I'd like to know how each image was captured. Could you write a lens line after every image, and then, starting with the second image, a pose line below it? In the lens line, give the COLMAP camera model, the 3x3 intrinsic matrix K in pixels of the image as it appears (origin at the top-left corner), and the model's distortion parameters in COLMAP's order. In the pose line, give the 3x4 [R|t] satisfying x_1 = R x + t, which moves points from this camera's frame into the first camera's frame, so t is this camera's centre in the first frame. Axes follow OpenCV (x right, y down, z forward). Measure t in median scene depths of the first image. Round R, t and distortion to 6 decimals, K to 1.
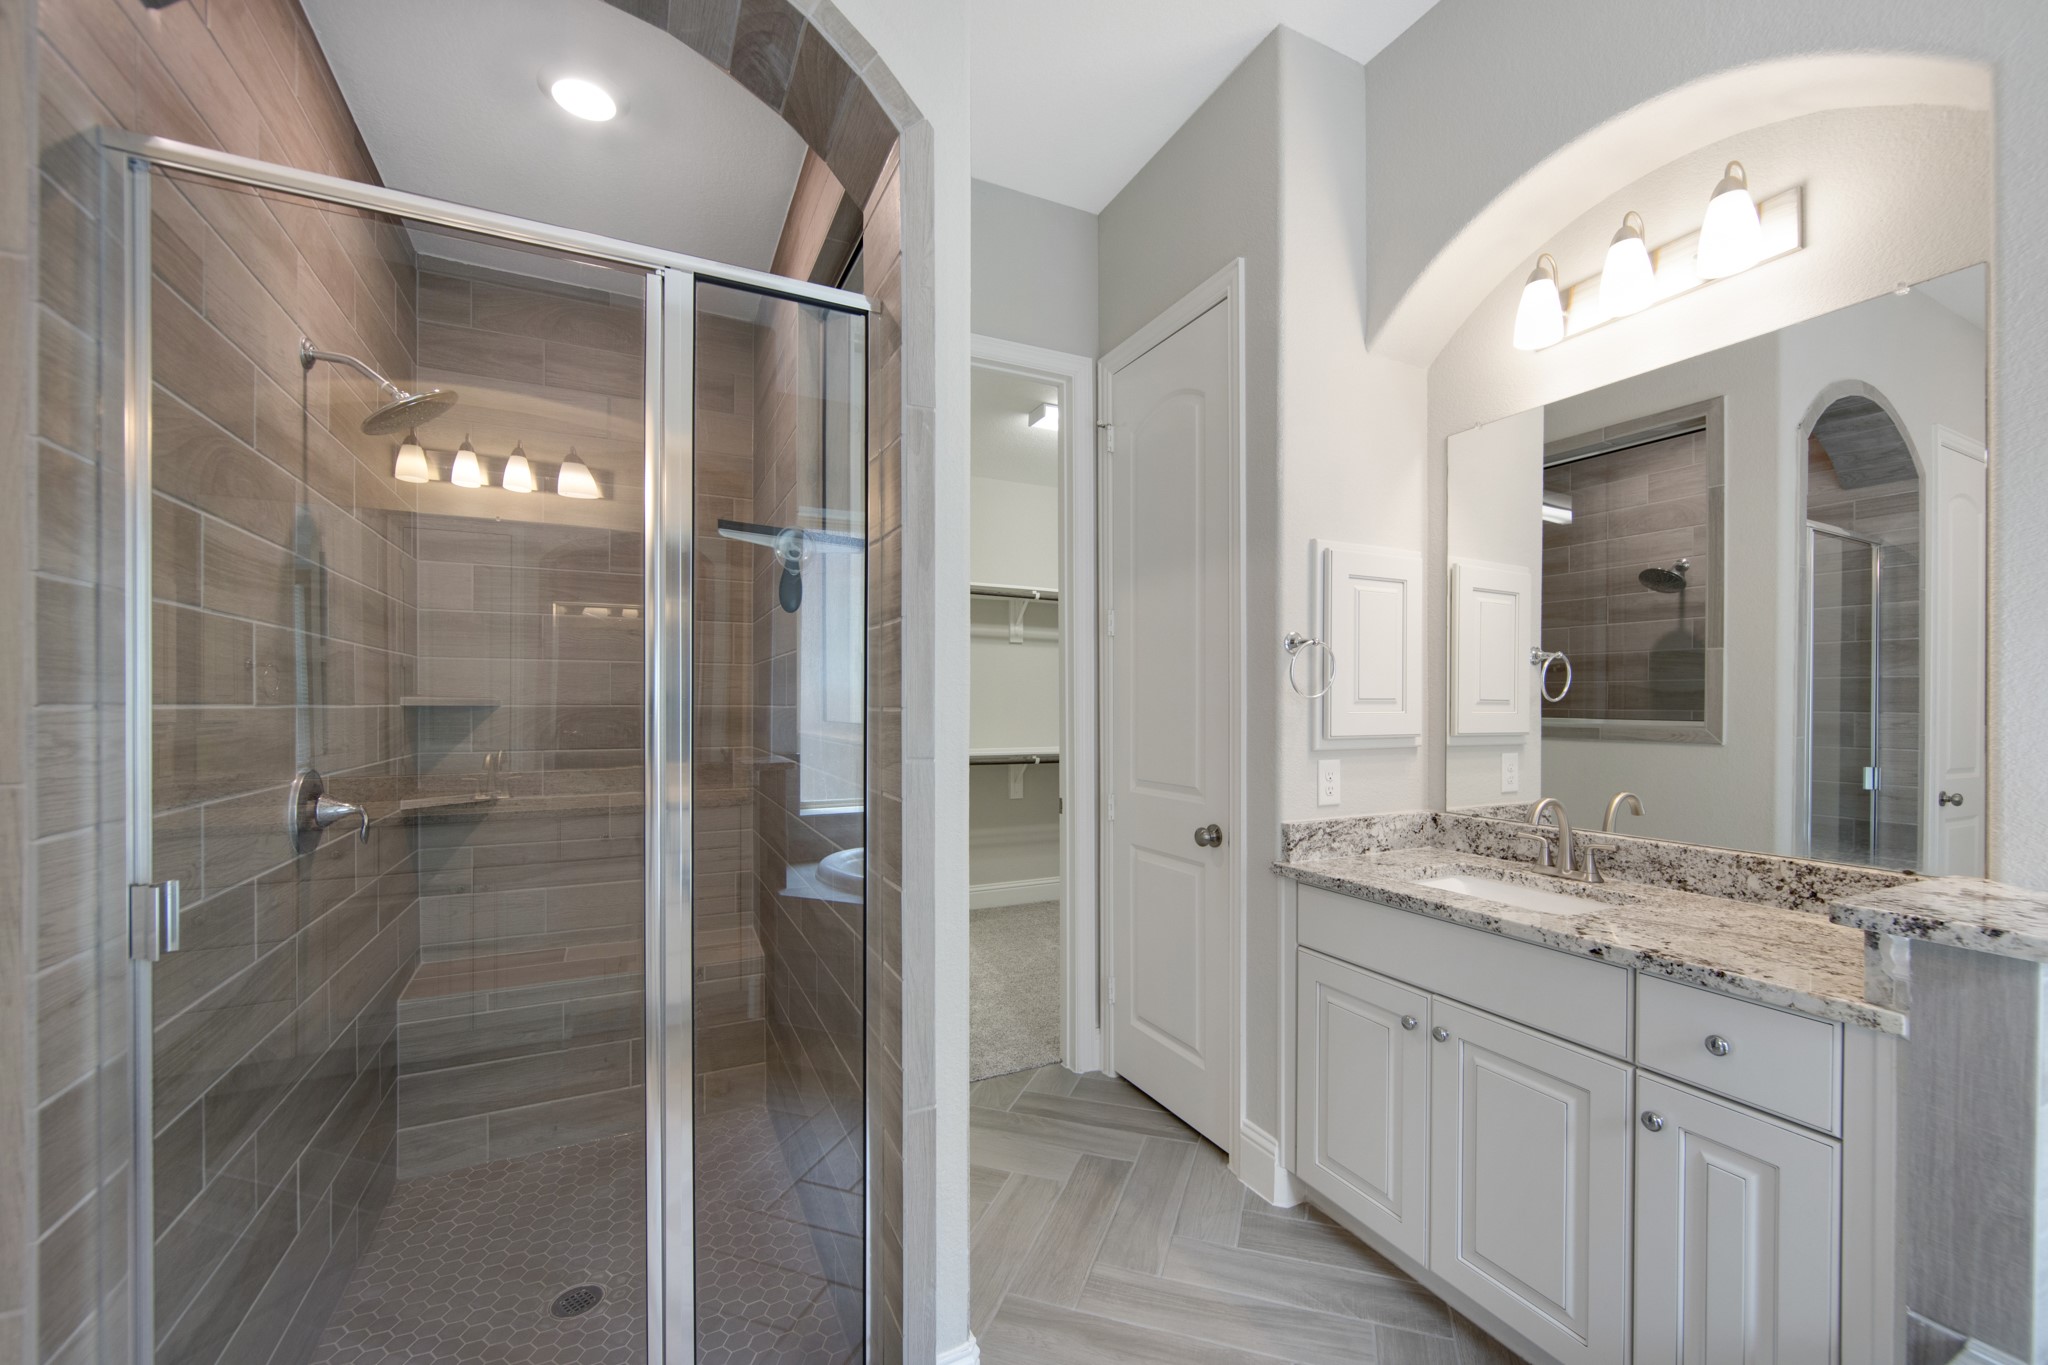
lens RADIAL K [[822.3, 0, 1059.3], [0, 822.3, 715.9], [0, 0, 1]] dist [-0.009499, 0.001317]
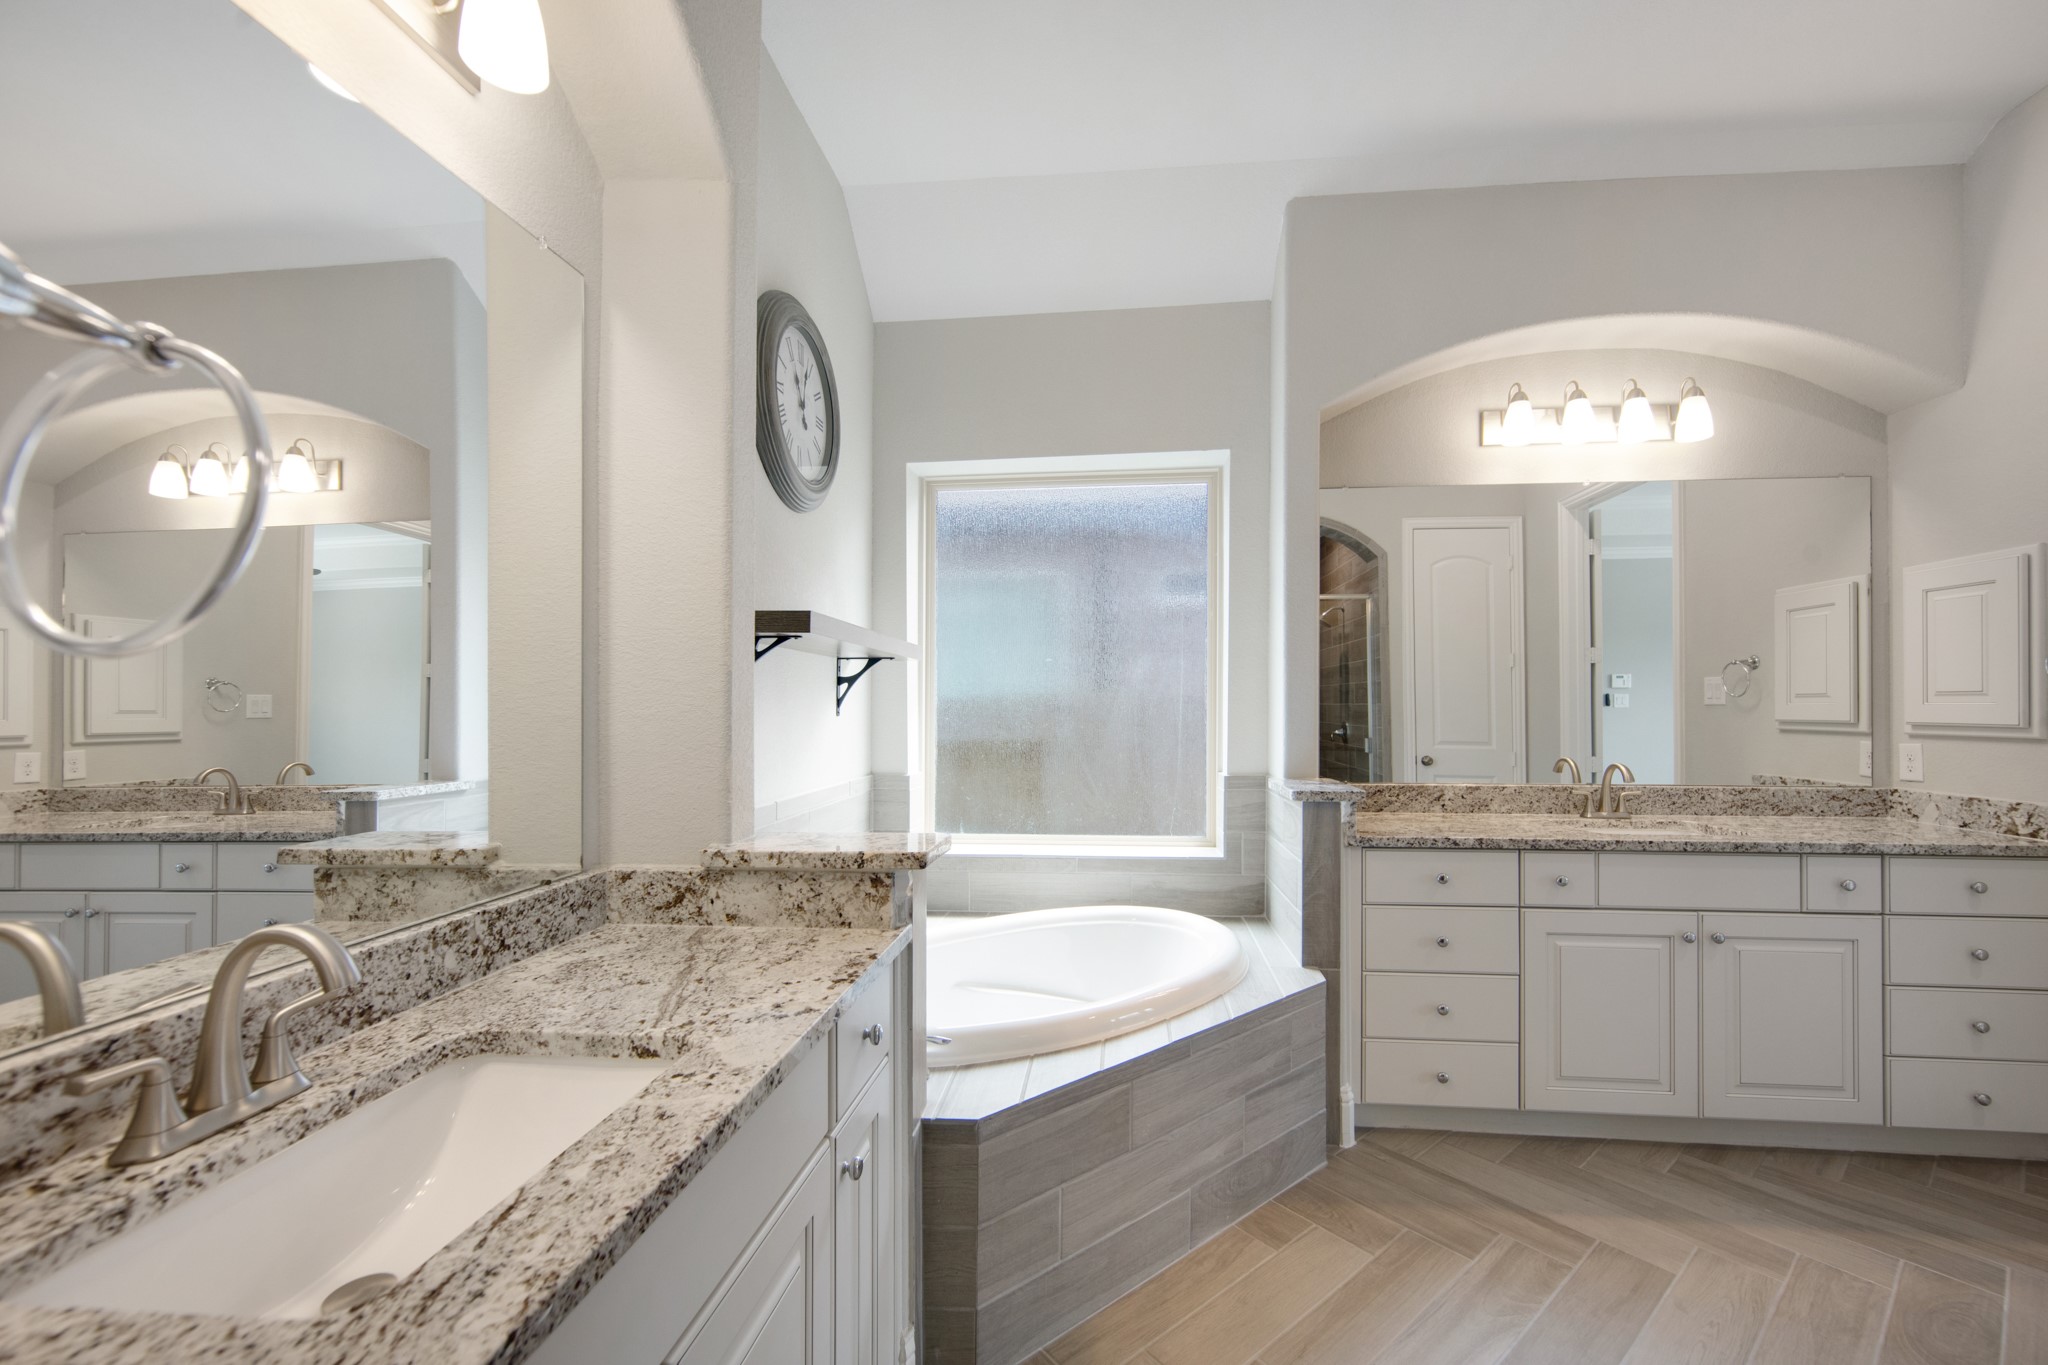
lens RADIAL K [[822.3, 0, 1035.2], [0, 822.3, 693.2], [0, 0, 1]] dist [-0.009499, 0.001317]
pose [[-0.837985, 0.008517, 0.545627, 0.050458], [0.012212, 0.999920, 0.003147, -0.017557], [-0.545556, 0.009301, -0.838022, 1.235528]]
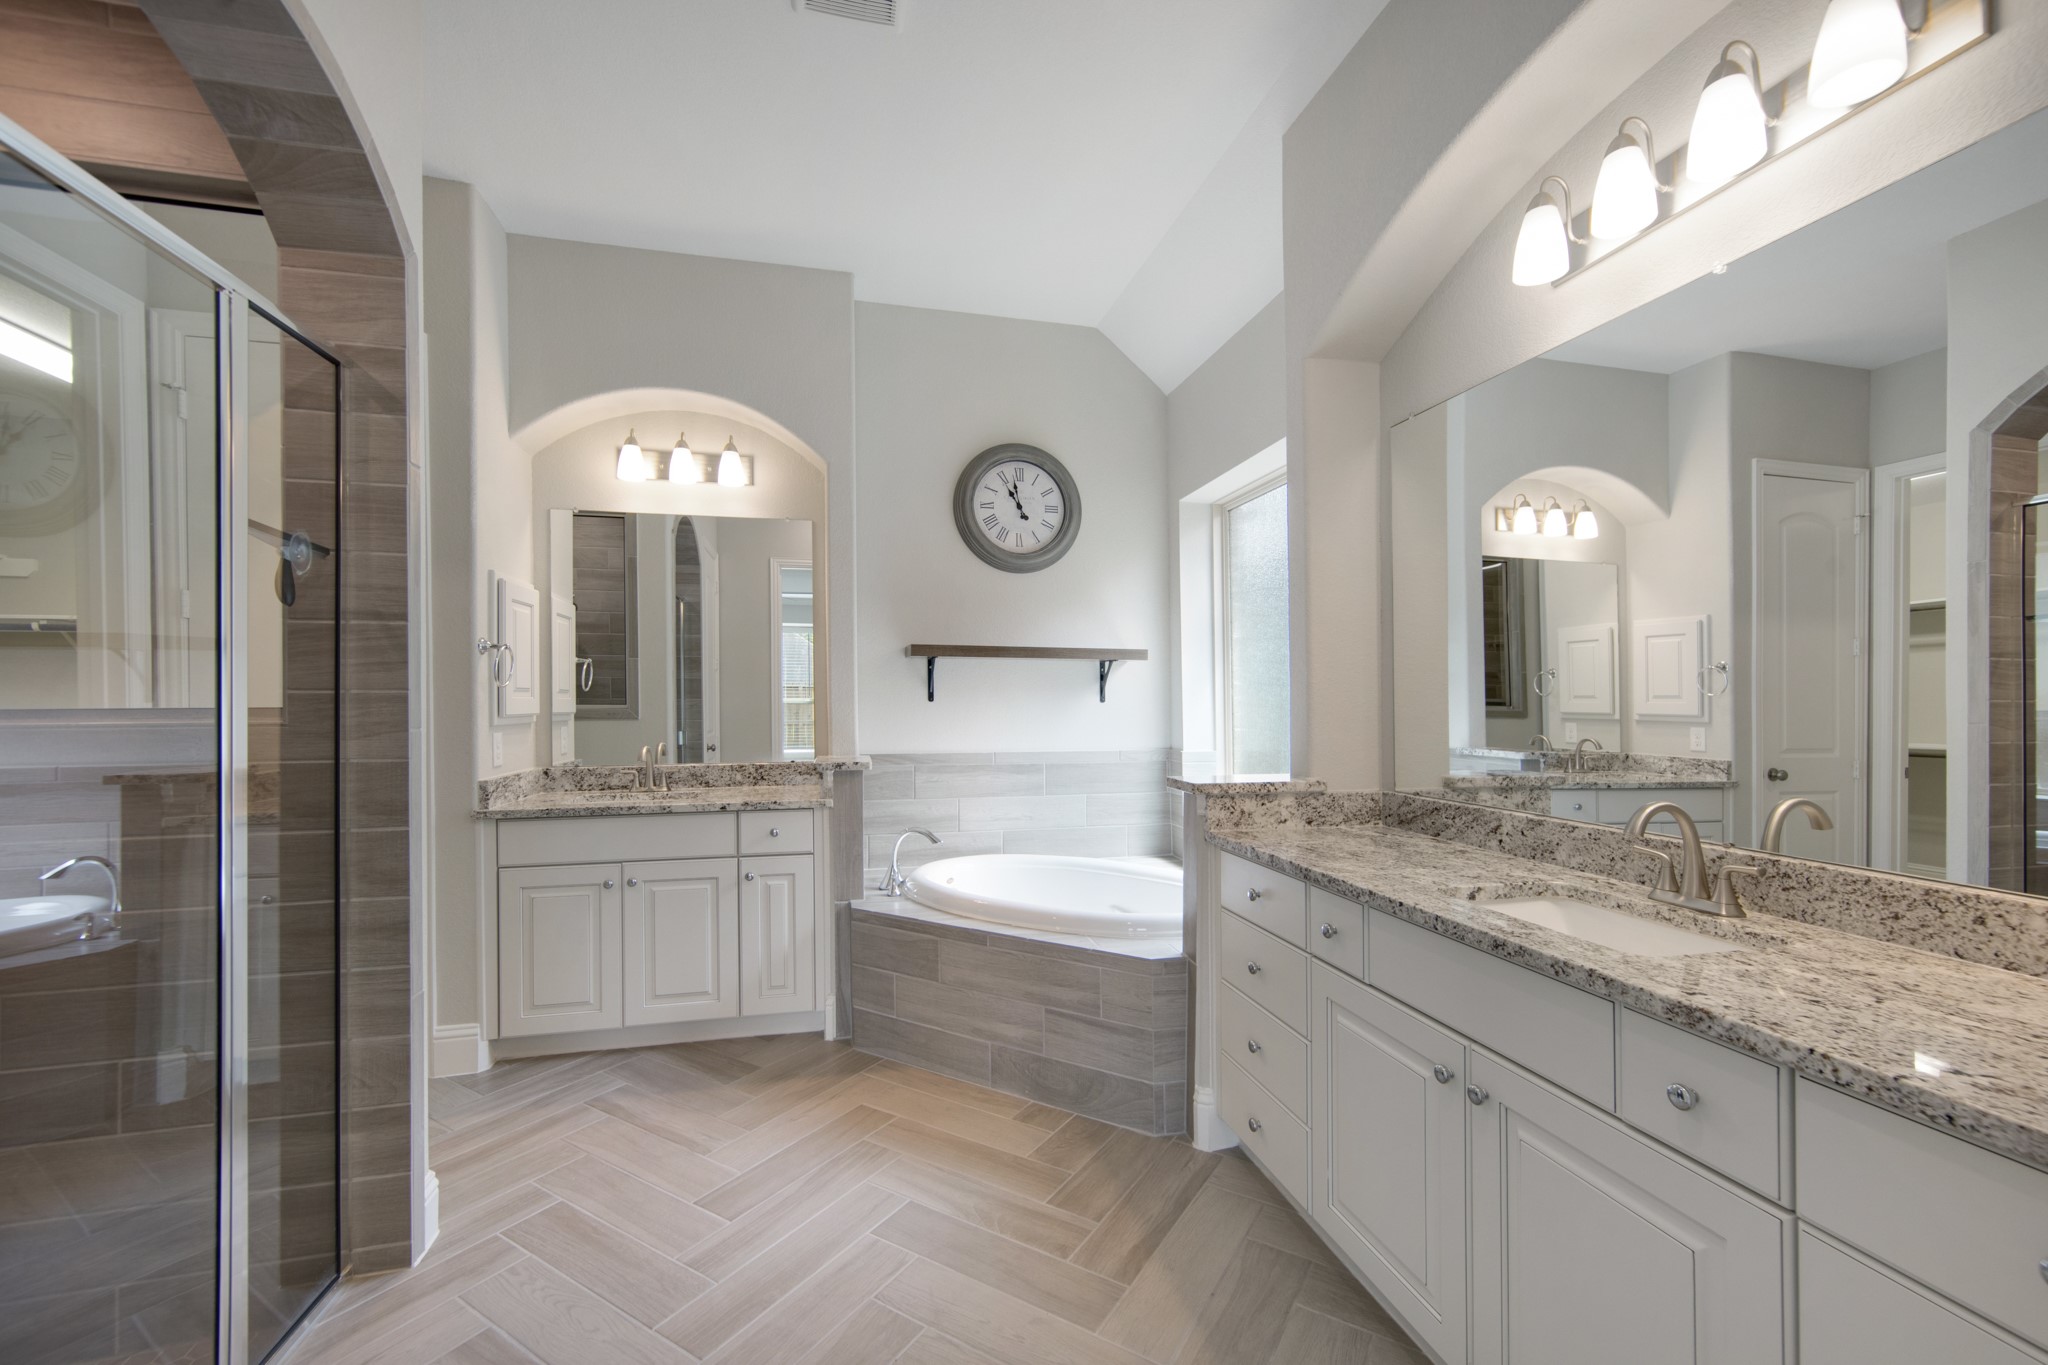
lens RADIAL K [[822.3, 0, 1030.7], [0, 822.3, 687.5], [0, 0, 1]] dist [-0.009499, 0.001317]
pose [[0.234737, 0.011616, 0.971990, -0.980313], [0.016585, 0.999735, -0.015953, 0.018533], [-0.971917, 0.019865, 0.234482, -0.222657]]
